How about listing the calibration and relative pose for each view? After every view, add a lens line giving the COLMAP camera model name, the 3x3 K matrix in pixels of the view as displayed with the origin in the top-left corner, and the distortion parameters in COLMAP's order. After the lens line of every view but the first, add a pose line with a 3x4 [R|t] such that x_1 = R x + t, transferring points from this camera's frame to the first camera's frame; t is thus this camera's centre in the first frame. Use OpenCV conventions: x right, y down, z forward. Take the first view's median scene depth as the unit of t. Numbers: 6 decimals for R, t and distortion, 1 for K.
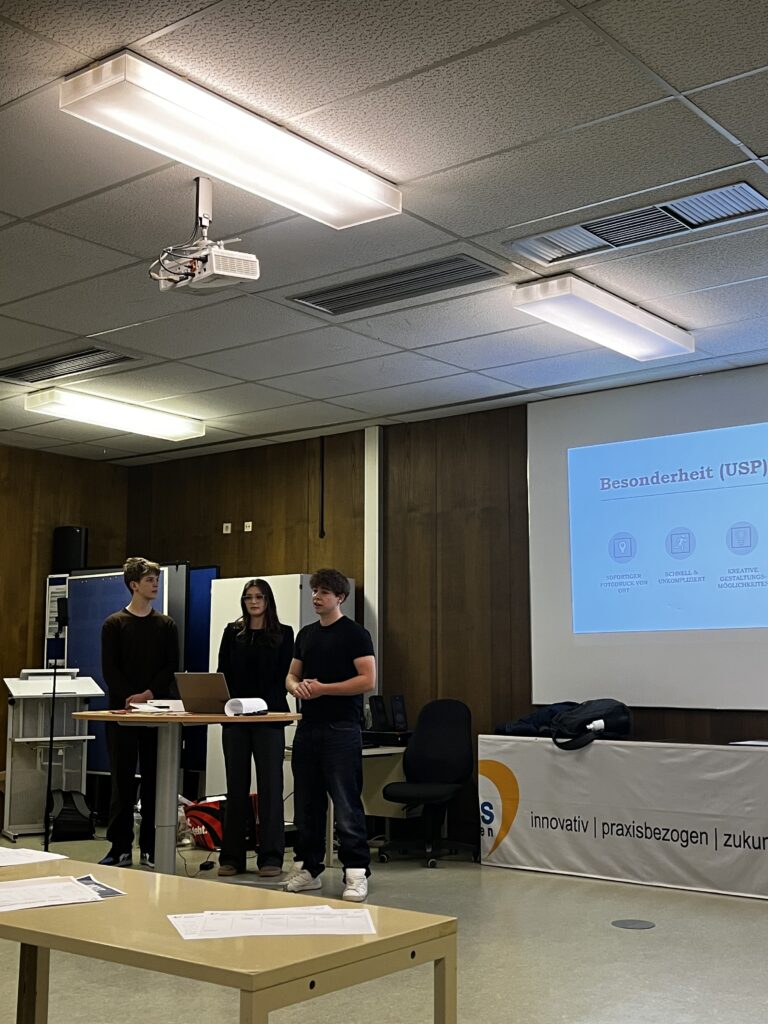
lens RADIAL K [[1240.9, 0, 384.0], [0, 1240.9, 512.0], [0, 0, 1]] dist [0.205864, -0.794286]
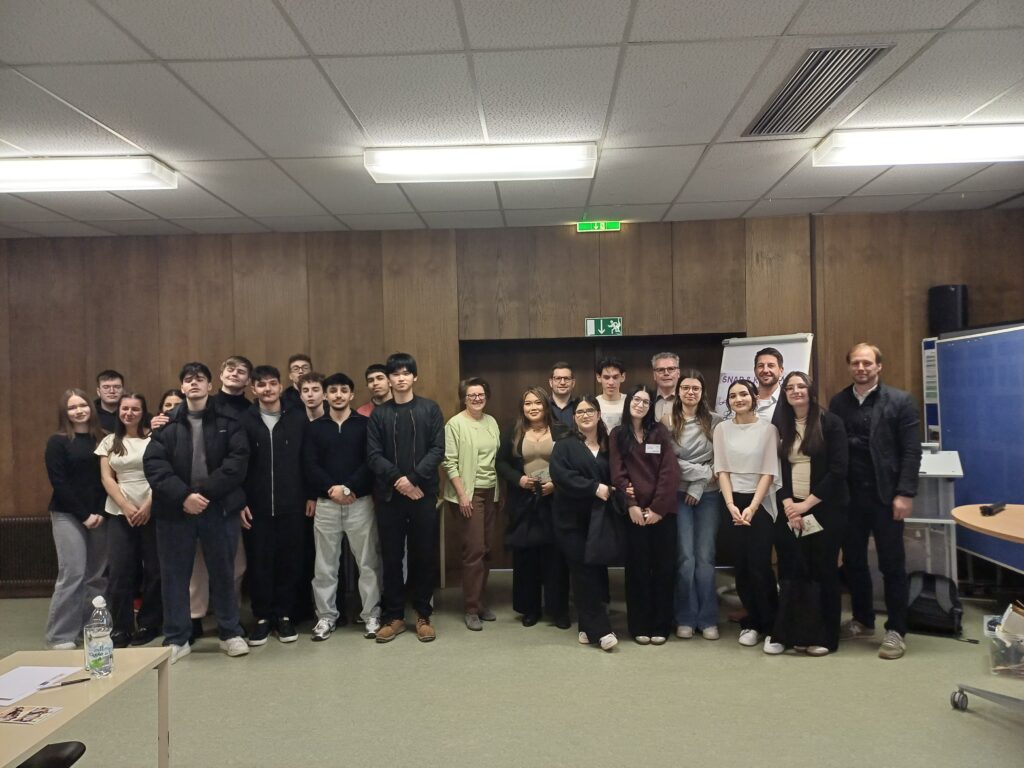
lens RADIAL K [[752.6, 0, 512.0], [0, 752.6, 384.0], [0, 0, 1]] dist [0.004539, 0.000538]
pose [[0.599014, -0.029536, -0.800194, 0.007851], [0.127797, 0.990036, 0.059124, 0.009912], [0.790475, -0.137679, 0.596820, 0.397029]]
